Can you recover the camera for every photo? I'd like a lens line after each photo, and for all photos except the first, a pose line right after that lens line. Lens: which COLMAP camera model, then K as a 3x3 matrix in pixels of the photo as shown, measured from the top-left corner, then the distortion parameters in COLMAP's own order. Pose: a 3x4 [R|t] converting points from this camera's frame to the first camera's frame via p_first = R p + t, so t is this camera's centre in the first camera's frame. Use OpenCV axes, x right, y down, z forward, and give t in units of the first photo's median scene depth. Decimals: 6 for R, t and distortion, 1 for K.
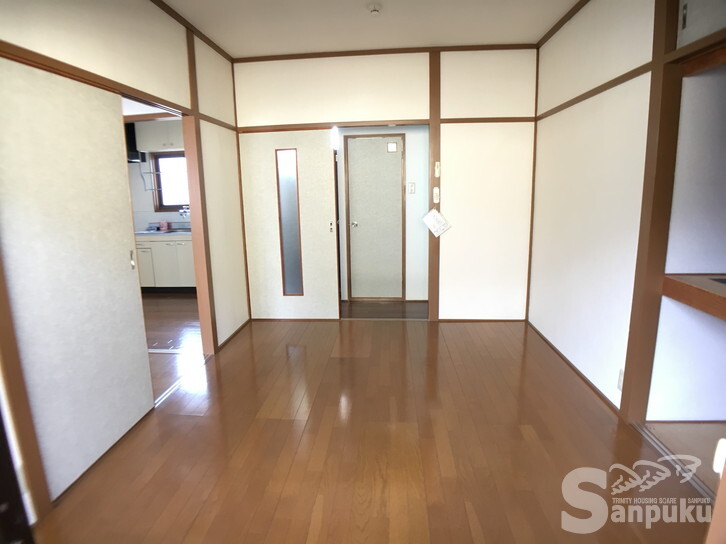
lens RADIAL K [[439.7, 0, 364.0], [0, 439.7, 283.4], [0, 0, 1]] dist [-0.063453, 0.003615]
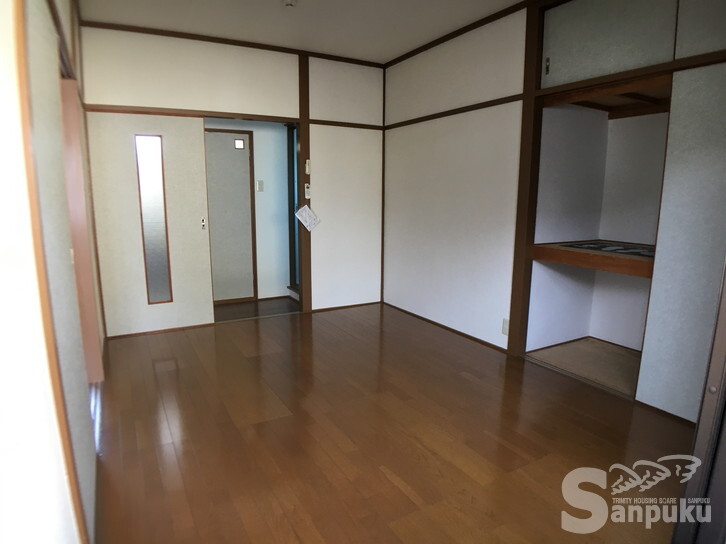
lens RADIAL K [[439.7, 0, 345.2], [0, 439.7, 284.2], [0, 0, 1]] dist [-0.063453, 0.003615]
pose [[0.833036, -0.086645, 0.546392, -0.349570], [0.097423, 0.995200, 0.009284, 0.019054], [-0.544573, 0.045497, 0.837478, 0.077325]]
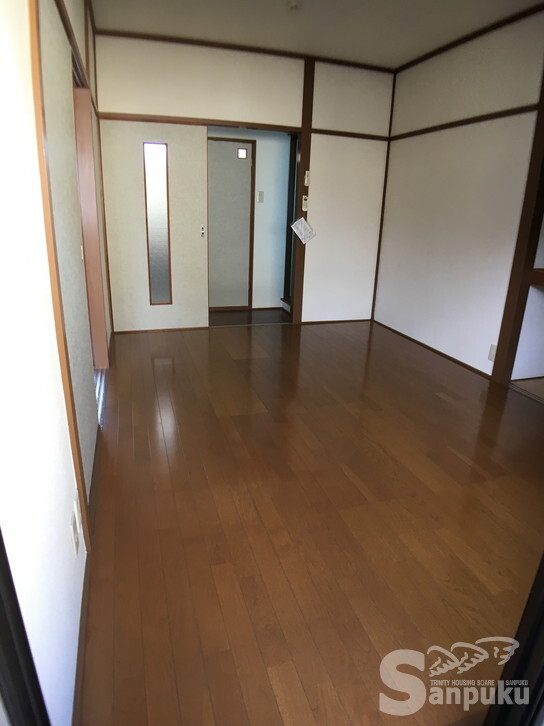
lens RADIAL K [[439.7, 0, 270.1], [0, 439.7, 358.3], [0, 0, 1]] dist [-0.063453, 0.003615]
pose [[0.920173, -0.076662, 0.383933, -0.340350], [0.031043, 0.991841, 0.123646, 0.035786], [-0.390279, -0.101858, 0.915045, 0.030607]]
